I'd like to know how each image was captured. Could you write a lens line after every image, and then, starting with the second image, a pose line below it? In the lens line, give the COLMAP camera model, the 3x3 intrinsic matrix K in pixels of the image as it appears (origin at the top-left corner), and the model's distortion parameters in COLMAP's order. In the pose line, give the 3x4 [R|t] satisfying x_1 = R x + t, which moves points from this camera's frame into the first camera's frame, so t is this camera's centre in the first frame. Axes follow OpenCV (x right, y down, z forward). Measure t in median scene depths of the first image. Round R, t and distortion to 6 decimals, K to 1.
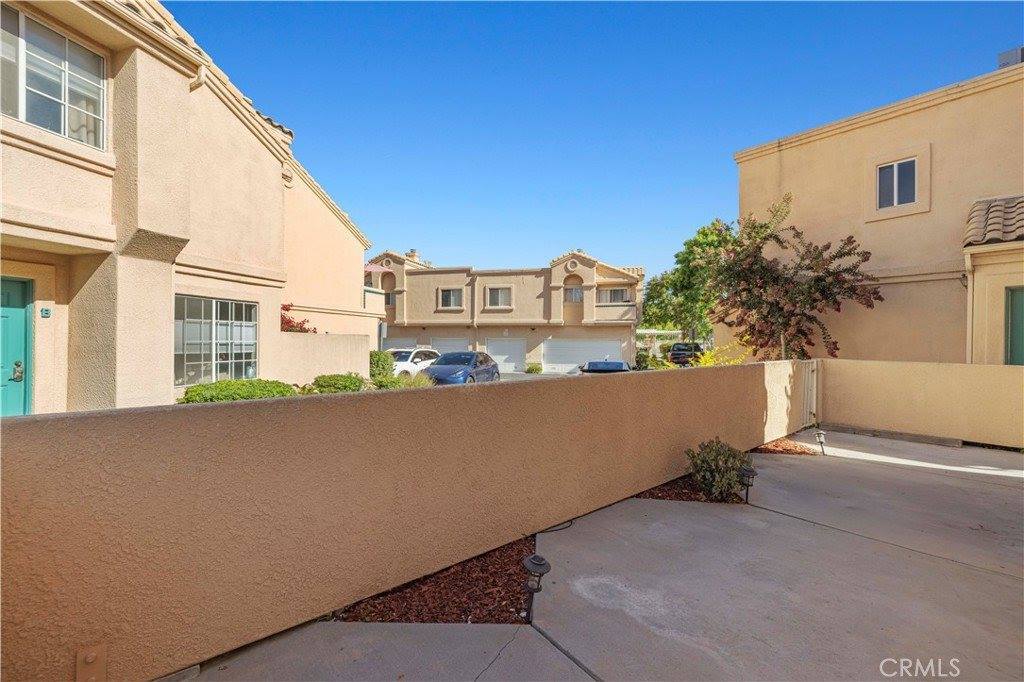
lens RADIAL K [[435.7, 0, 507.7], [0, 435.7, 341.4], [0, 0, 1]] dist [0.004088, -0.000506]
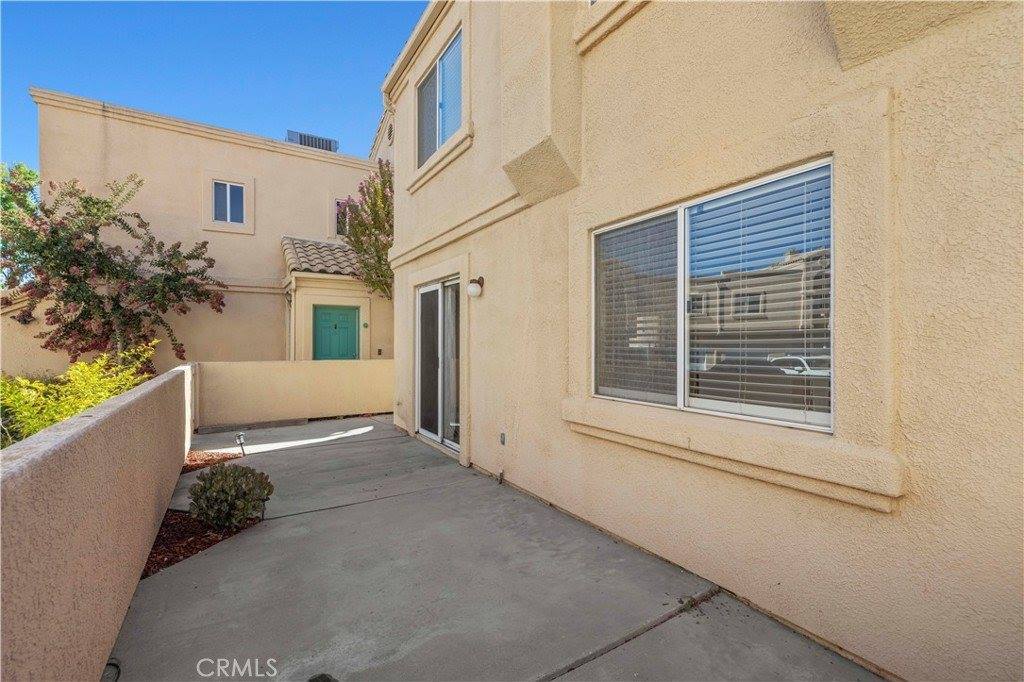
lens RADIAL K [[435.7, 0, 511.7], [0, 435.7, 342.4], [0, 0, 1]] dist [0.004088, -0.000506]
pose [[0.137625, -0.004720, 0.990473, -0.123549], [0.004028, 0.999983, 0.004206, -0.004955], [-0.990476, 0.003411, 0.137642, 0.137494]]
